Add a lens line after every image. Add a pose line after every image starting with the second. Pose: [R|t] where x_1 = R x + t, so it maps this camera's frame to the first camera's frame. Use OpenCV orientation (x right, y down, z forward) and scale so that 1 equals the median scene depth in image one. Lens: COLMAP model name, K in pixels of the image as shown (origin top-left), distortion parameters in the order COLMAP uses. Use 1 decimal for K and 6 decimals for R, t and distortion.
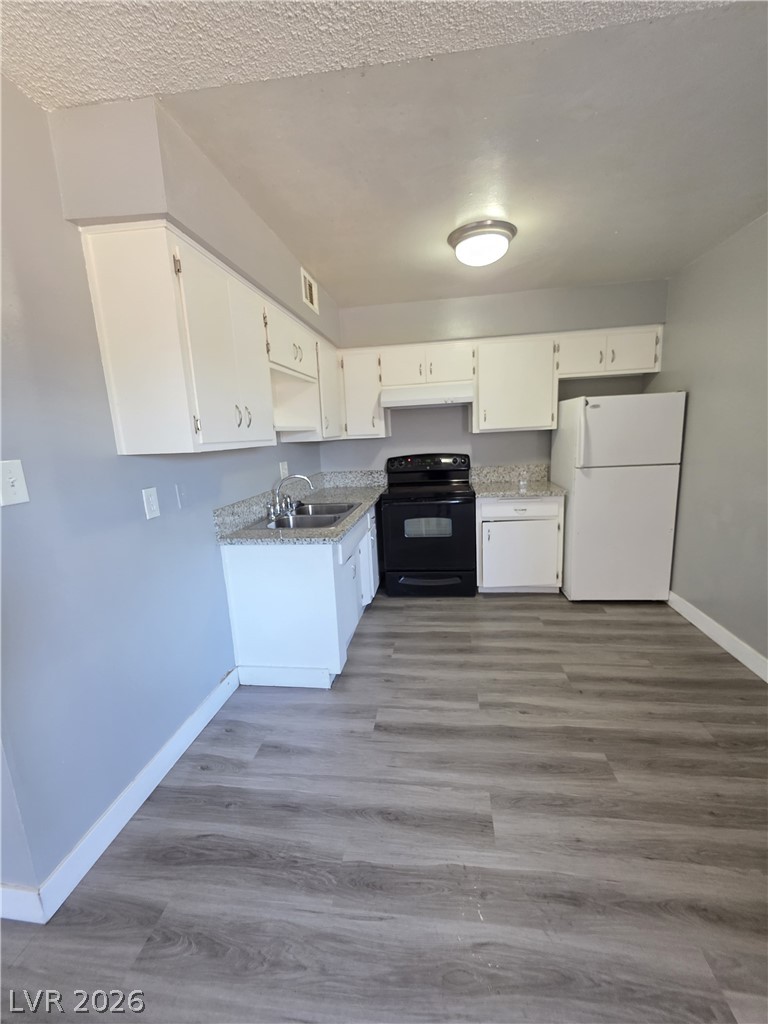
lens RADIAL K [[413.0, 0, 388.9], [0, 413.0, 509.7], [0, 0, 1]] dist [0.000151, -0.000399]
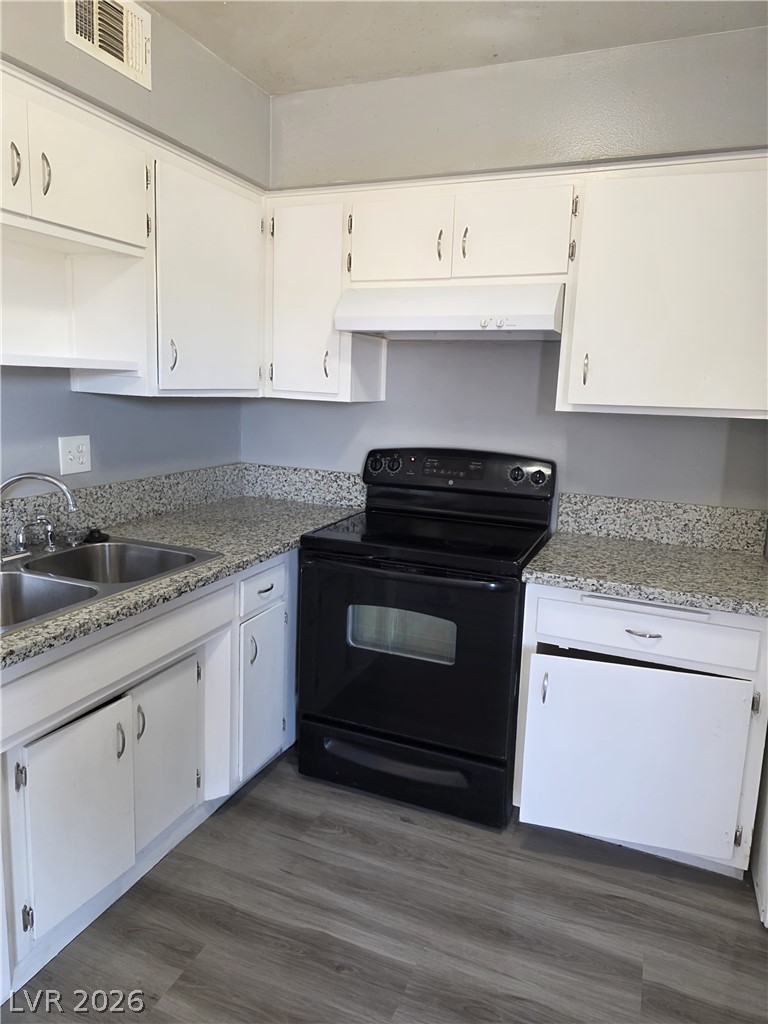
lens RADIAL K [[683.1, 0, 379.0], [0, 683.1, 497.6], [0, 0, 1]] dist [0.046955, -0.045231]
pose [[0.959160, 0.125641, -0.253428, 0.269120], [-0.130485, 0.991448, -0.002325, -0.099675], [0.250969, 0.035298, 0.967351, 0.408272]]
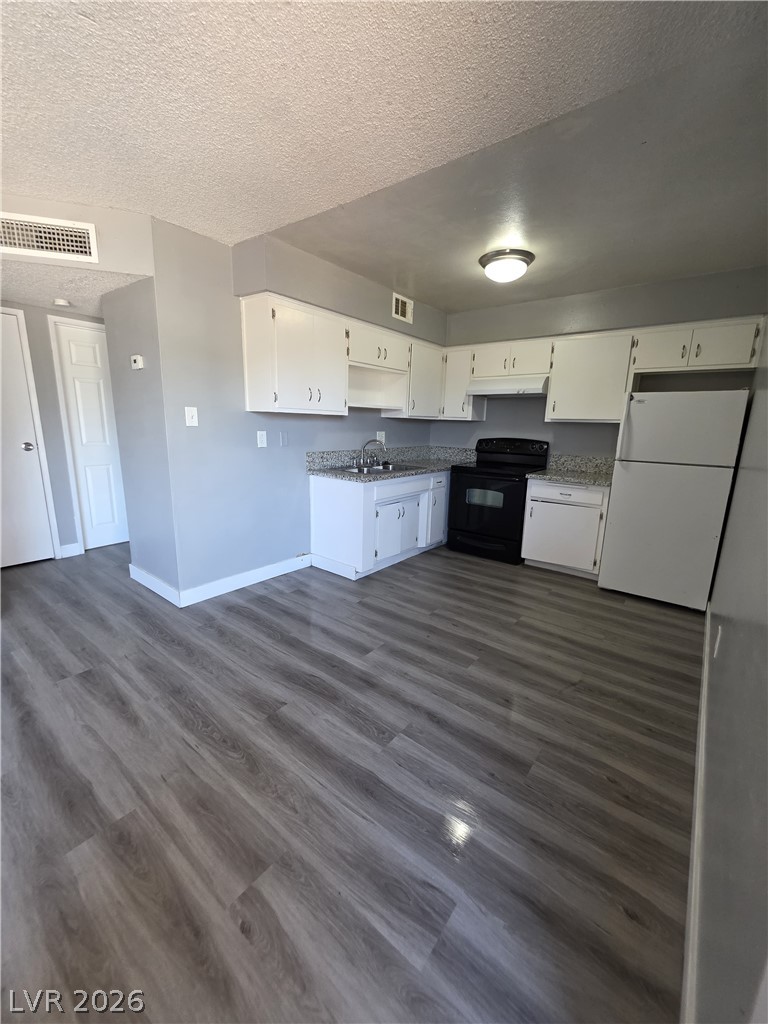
lens RADIAL K [[413.0, 0, 389.0], [0, 413.0, 509.3], [0, 0, 1]] dist [0.000151, -0.000399]
pose [[0.856989, 0.173927, -0.485097, 0.523061], [-0.161251, 0.984559, 0.068133, 0.045821], [0.489456, 0.019833, 0.871802, -0.201679]]
